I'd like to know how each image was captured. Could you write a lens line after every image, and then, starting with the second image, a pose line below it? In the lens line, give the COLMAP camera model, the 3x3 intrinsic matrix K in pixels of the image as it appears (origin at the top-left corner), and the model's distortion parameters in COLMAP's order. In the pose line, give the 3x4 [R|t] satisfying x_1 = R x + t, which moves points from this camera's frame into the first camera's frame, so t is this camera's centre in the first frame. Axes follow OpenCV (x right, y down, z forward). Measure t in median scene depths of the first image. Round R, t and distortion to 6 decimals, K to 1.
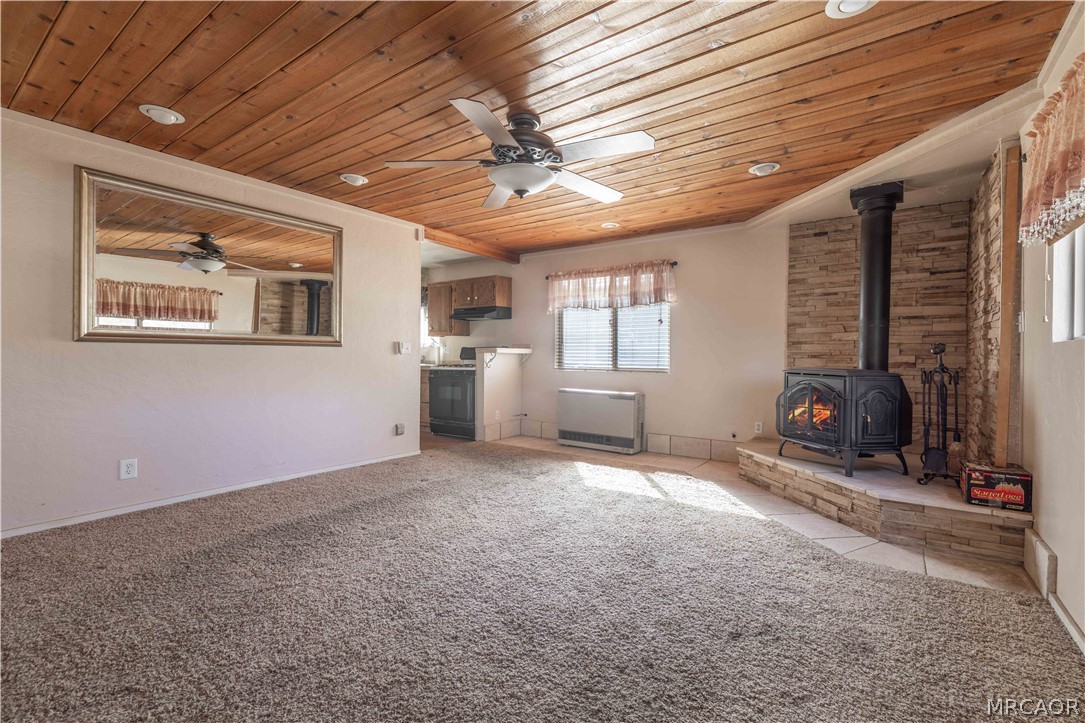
lens RADIAL K [[485.7, 0, 547.7], [0, 485.7, 352.8], [0, 0, 1]] dist [-0.000925, 0.000099]
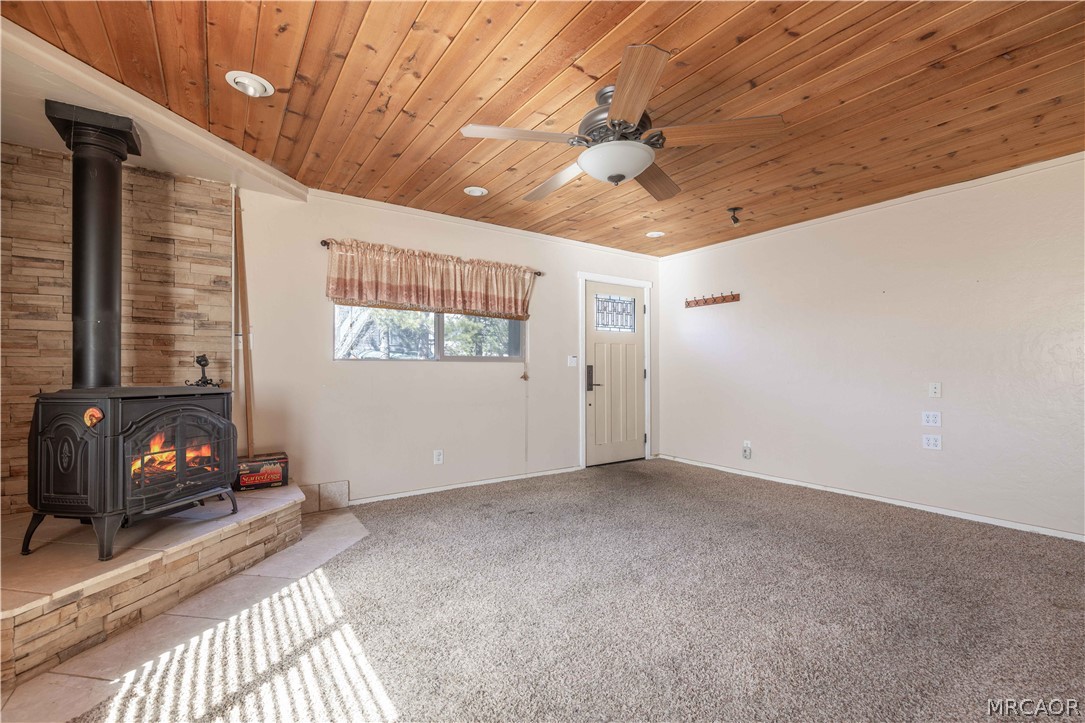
lens RADIAL K [[478.6, 0, 561.2], [0, 478.6, 358.8], [0, 0, 1]] dist [0.000146, 0.000227]
pose [[-0.949930, -0.001004, 0.312462, -0.125710], [-0.010226, 0.999559, -0.027878, 0.005160], [-0.312296, -0.029678, -0.949521, 1.179578]]
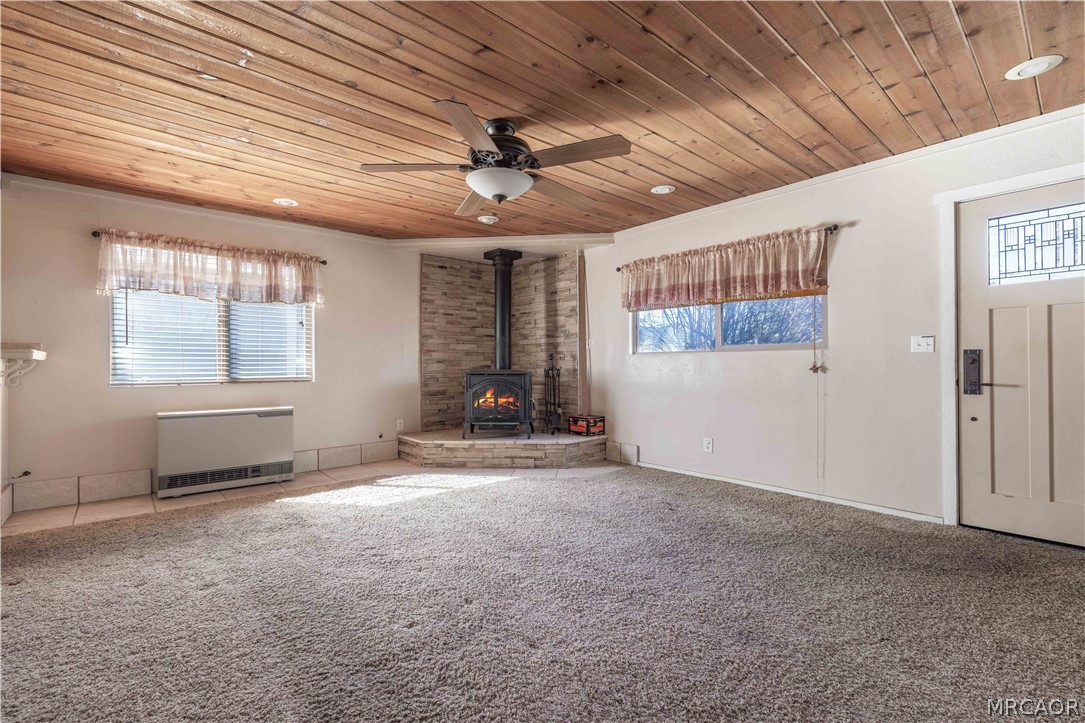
lens RADIAL K [[478.6, 0, 561.2], [0, 478.6, 358.8], [0, 0, 1]] dist [0.000146, 0.000227]
pose [[0.208456, 0.000701, 0.978031, -0.623564], [0.000105, 1.000000, -0.000739, 0.000554], [-0.978032, 0.000256, 0.208456, 0.426069]]
